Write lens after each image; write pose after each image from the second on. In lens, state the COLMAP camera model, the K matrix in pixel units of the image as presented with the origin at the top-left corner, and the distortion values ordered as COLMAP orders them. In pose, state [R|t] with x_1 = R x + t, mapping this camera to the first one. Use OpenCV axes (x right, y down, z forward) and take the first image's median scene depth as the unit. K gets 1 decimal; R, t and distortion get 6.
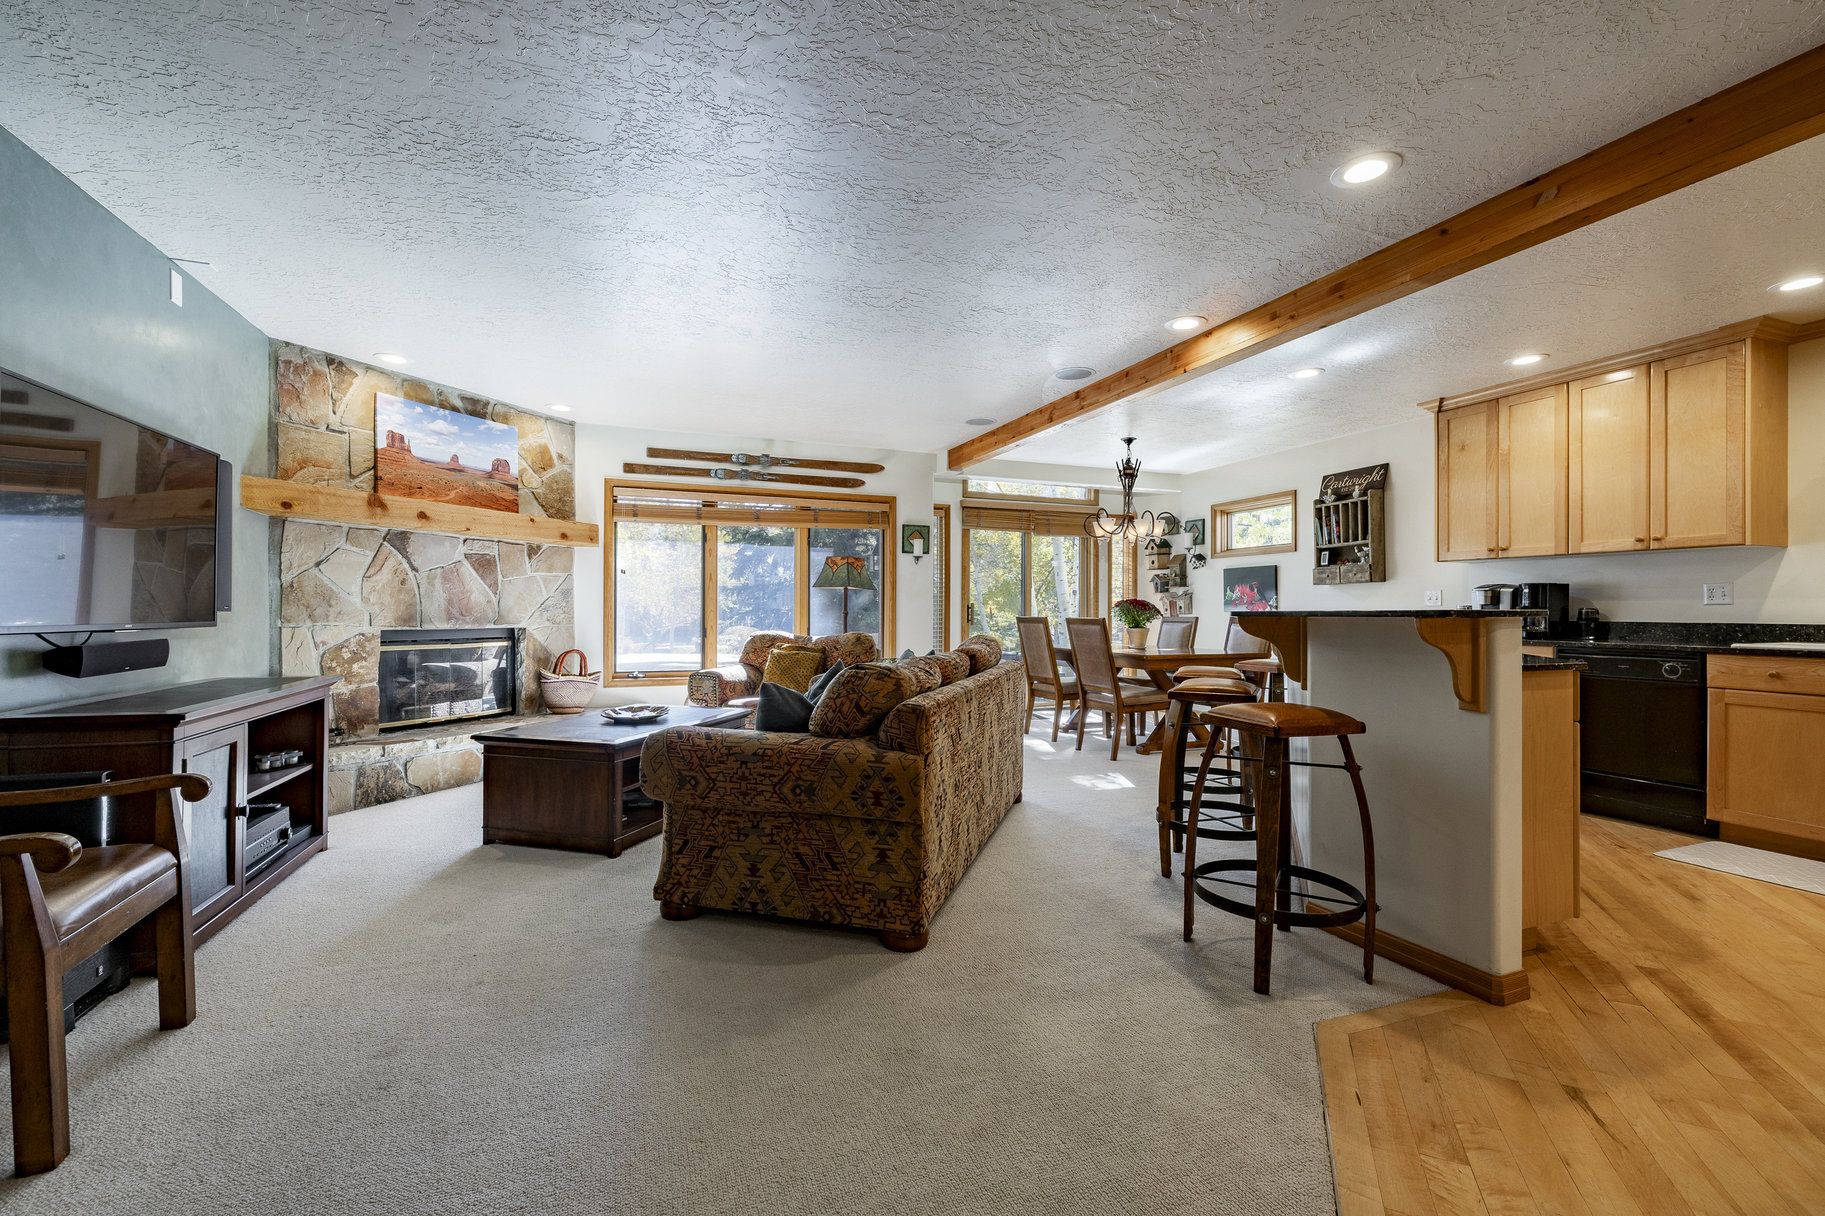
lens RADIAL K [[776.2, 0, 910.1], [0, 776.2, 608.2], [0, 0, 1]] dist [0.002883, -0.000780]
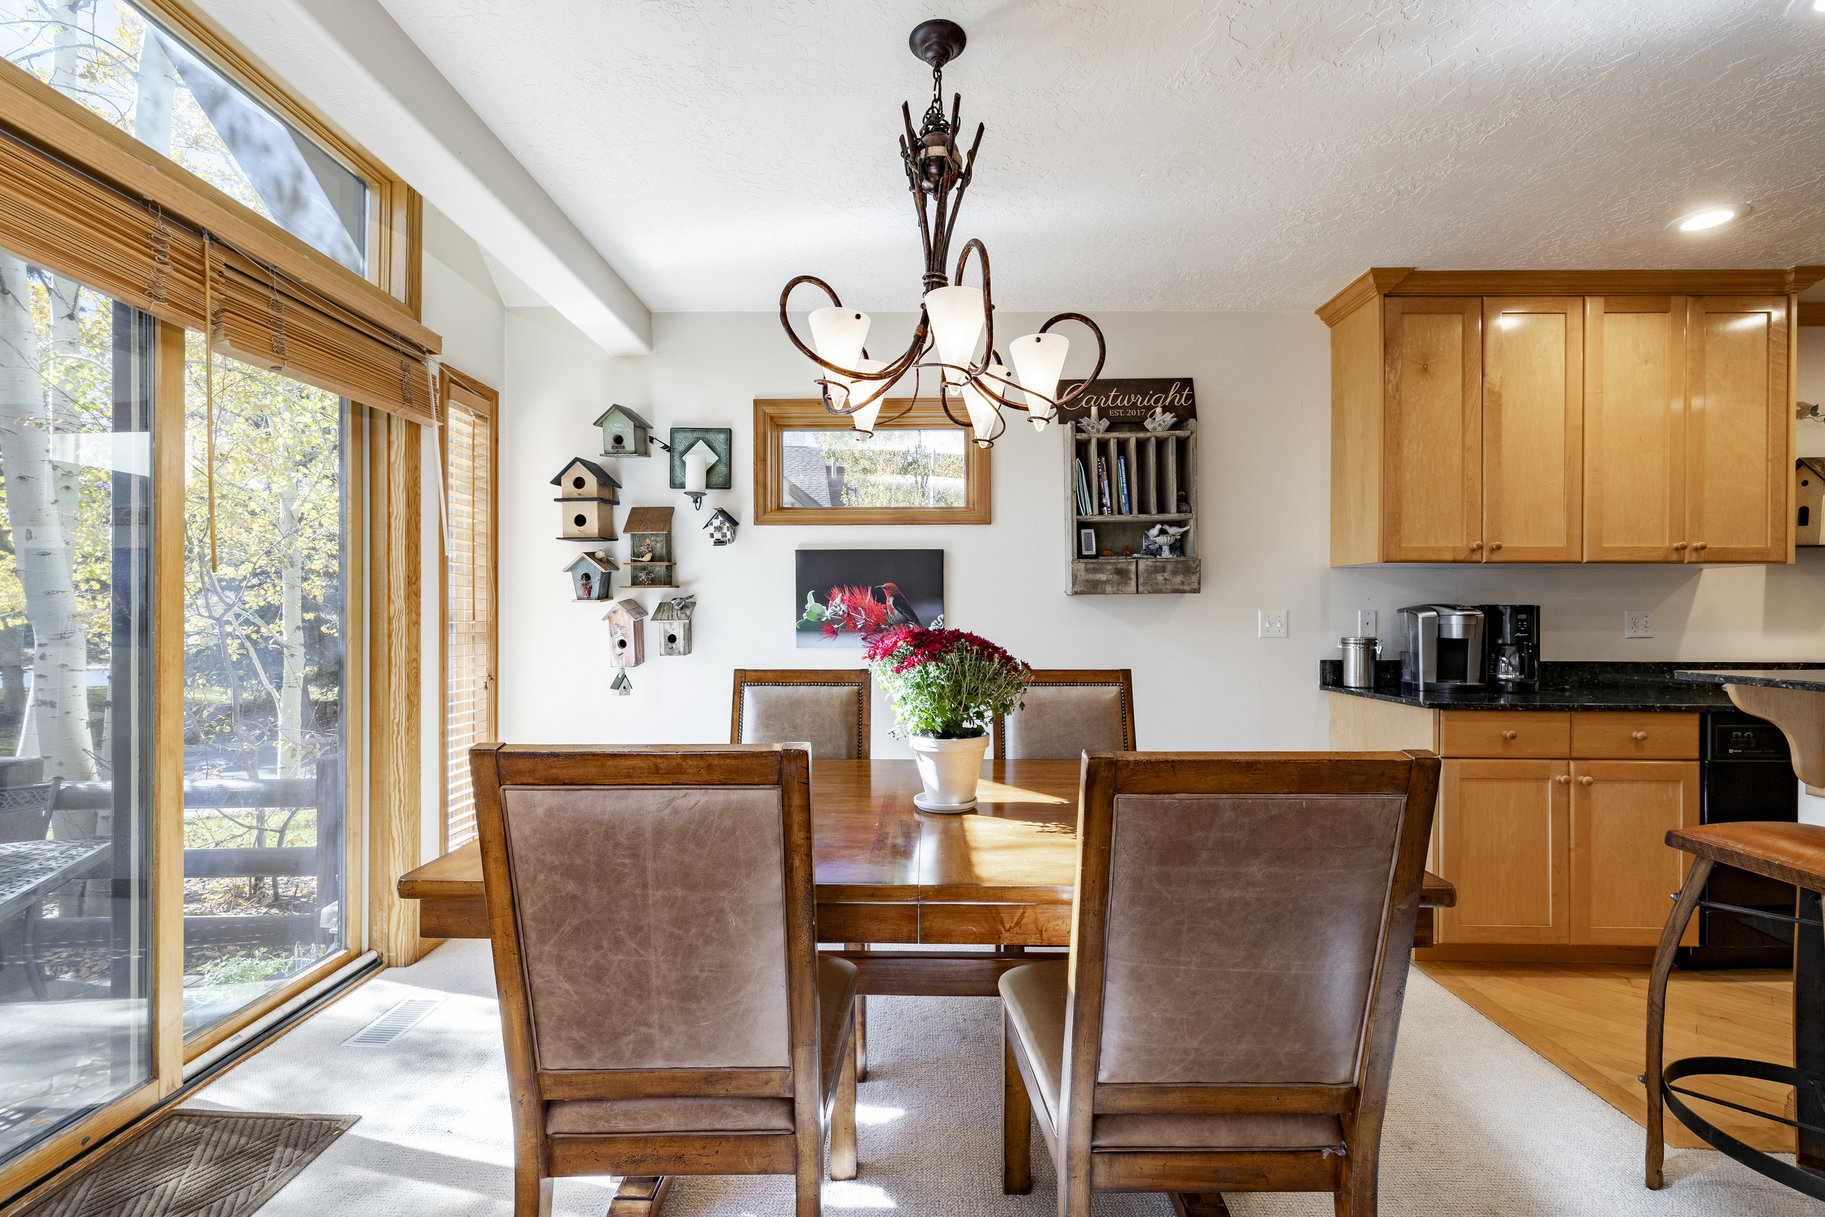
lens RADIAL K [[776.2, 0, 929.2], [0, 776.2, 616.0], [0, 0, 1]] dist [0.002883, -0.000780]
pose [[0.373639, -0.001171, 0.927573, 0.032276], [-0.003169, 0.999992, 0.002539, -0.019853], [-0.927569, -0.003888, 0.373632, 1.060272]]
